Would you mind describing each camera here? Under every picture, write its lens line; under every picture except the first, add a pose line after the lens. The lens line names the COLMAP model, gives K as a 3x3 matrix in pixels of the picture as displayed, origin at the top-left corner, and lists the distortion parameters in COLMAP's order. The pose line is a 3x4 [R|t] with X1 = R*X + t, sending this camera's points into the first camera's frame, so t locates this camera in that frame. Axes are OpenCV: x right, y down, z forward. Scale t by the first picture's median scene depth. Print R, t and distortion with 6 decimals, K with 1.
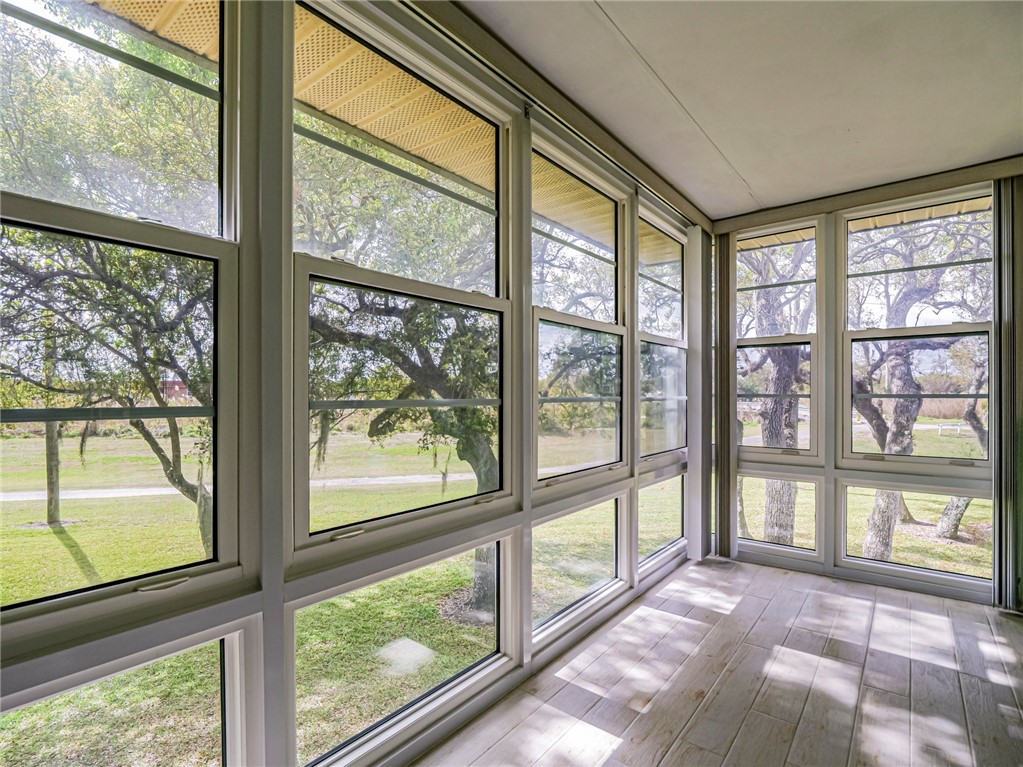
lens RADIAL K [[495.6, 0, 511.0], [0, 495.6, 391.5], [0, 0, 1]] dist [-0.003456, -0.002053]
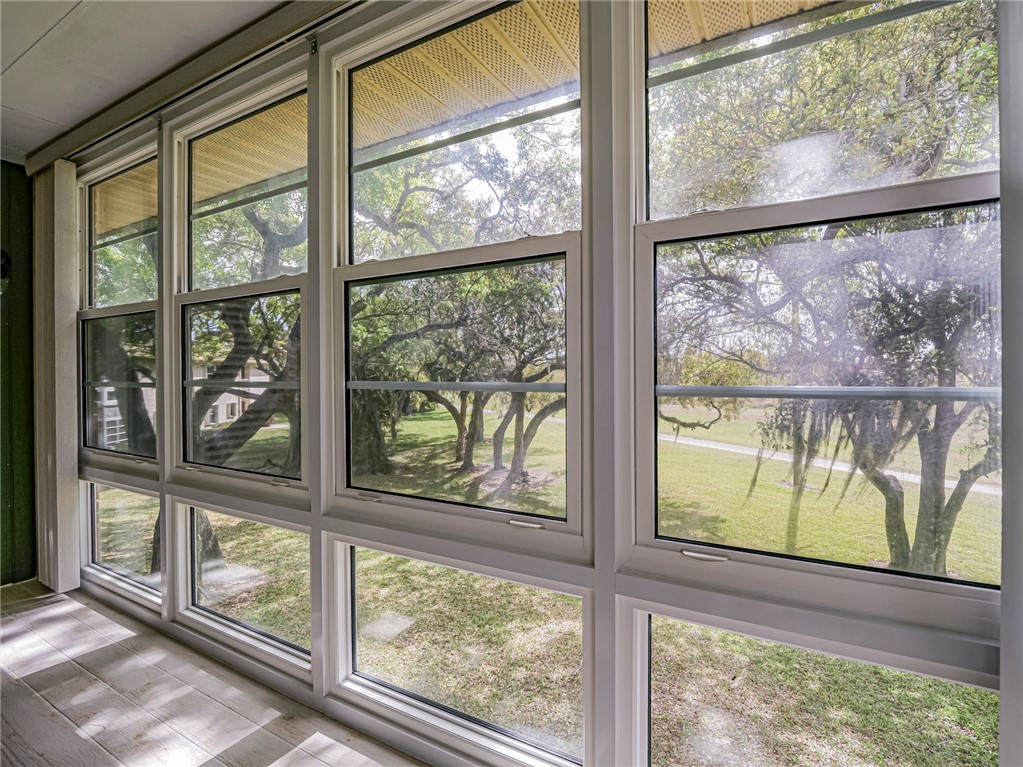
lens RADIAL K [[495.6, 0, 510.5], [0, 495.6, 381.5], [0, 0, 1]] dist [-0.003456, -0.002053]
pose [[0.163659, 0.005142, -0.986504, 0.284548], [0.017631, 0.999811, 0.008136, 0.000846], [0.986359, -0.018725, 0.163537, 0.364270]]
